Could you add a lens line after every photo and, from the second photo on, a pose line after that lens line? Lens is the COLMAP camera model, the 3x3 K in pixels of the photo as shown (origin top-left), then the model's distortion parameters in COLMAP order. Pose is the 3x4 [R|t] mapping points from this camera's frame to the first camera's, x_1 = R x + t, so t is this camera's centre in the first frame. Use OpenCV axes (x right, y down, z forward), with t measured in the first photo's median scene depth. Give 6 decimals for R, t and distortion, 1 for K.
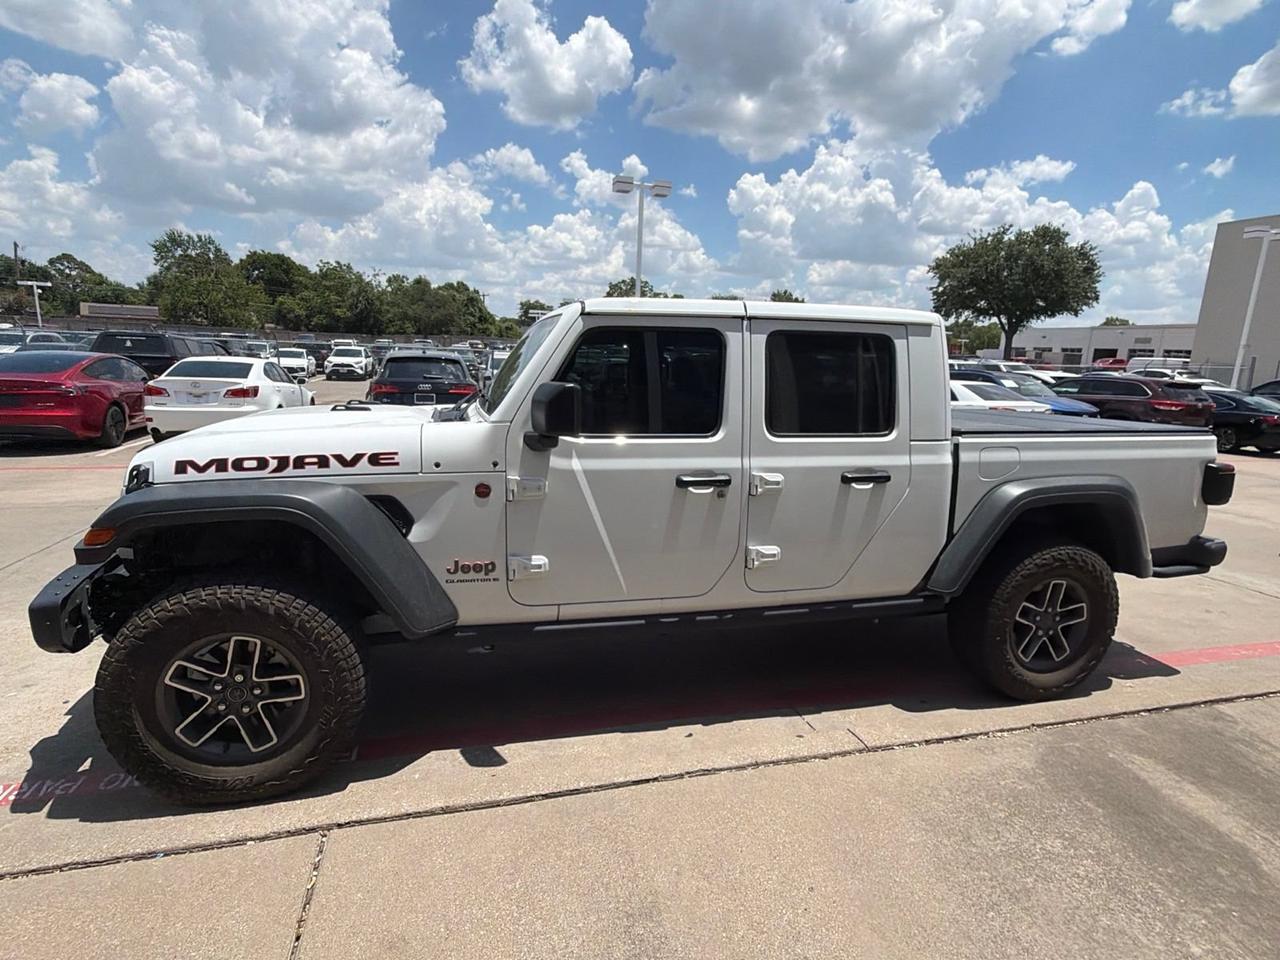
lens RADIAL K [[661.3, 0, 640.0], [0, 661.3, 480.0], [0, 0, 1]] dist [-0.001302, 0.000210]
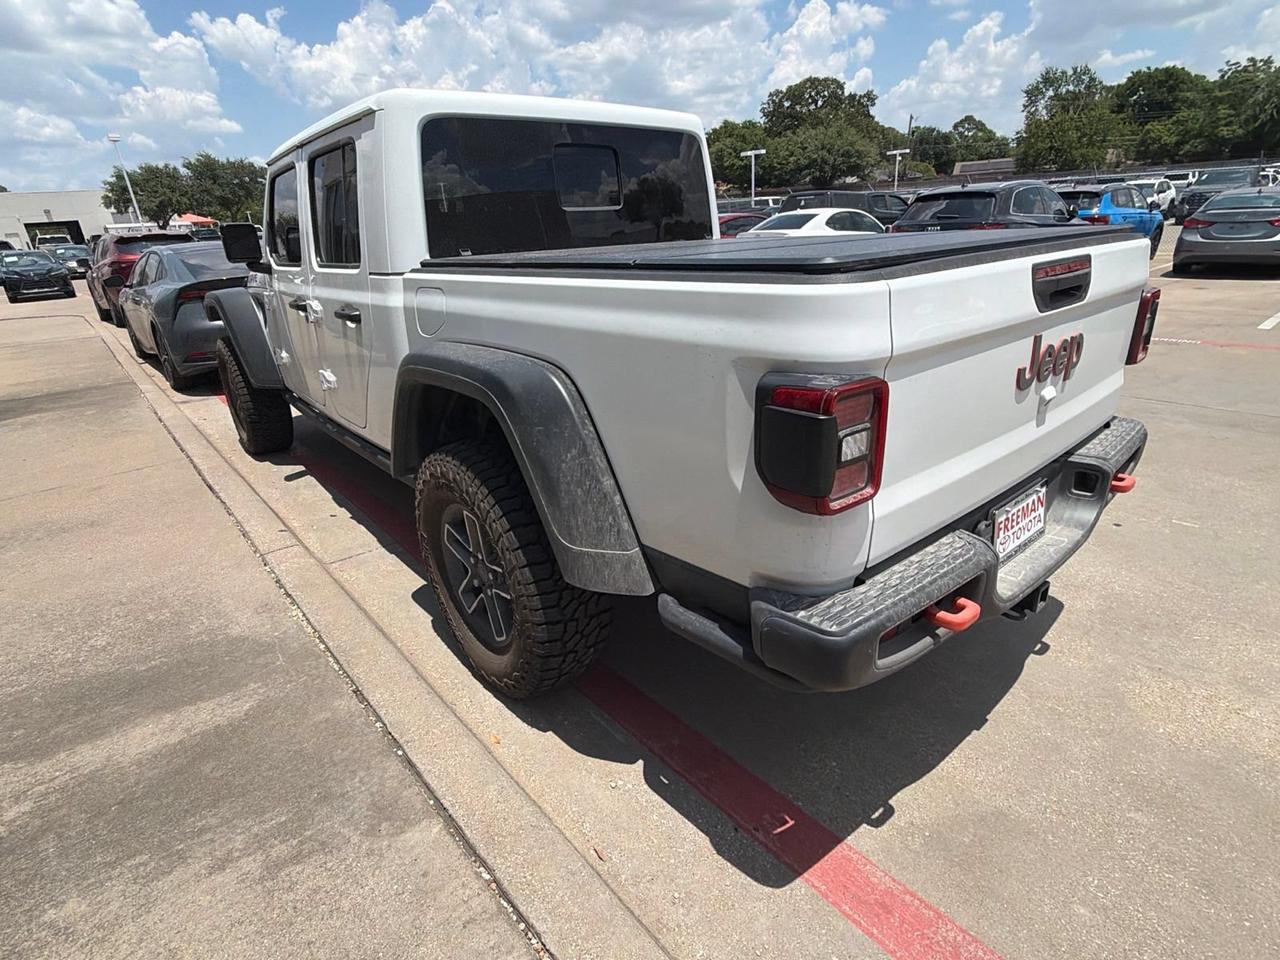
lens RADIAL K [[661.3, 0, 640.0], [0, 661.3, 480.0], [0, 0, 1]] dist [-0.001302, 0.000210]
pose [[0.419659, 0.278722, -0.863829, 0.394754], [-0.092377, 0.959860, 0.264830, -0.019033], [0.902969, -0.031340, 0.428562, 0.281142]]
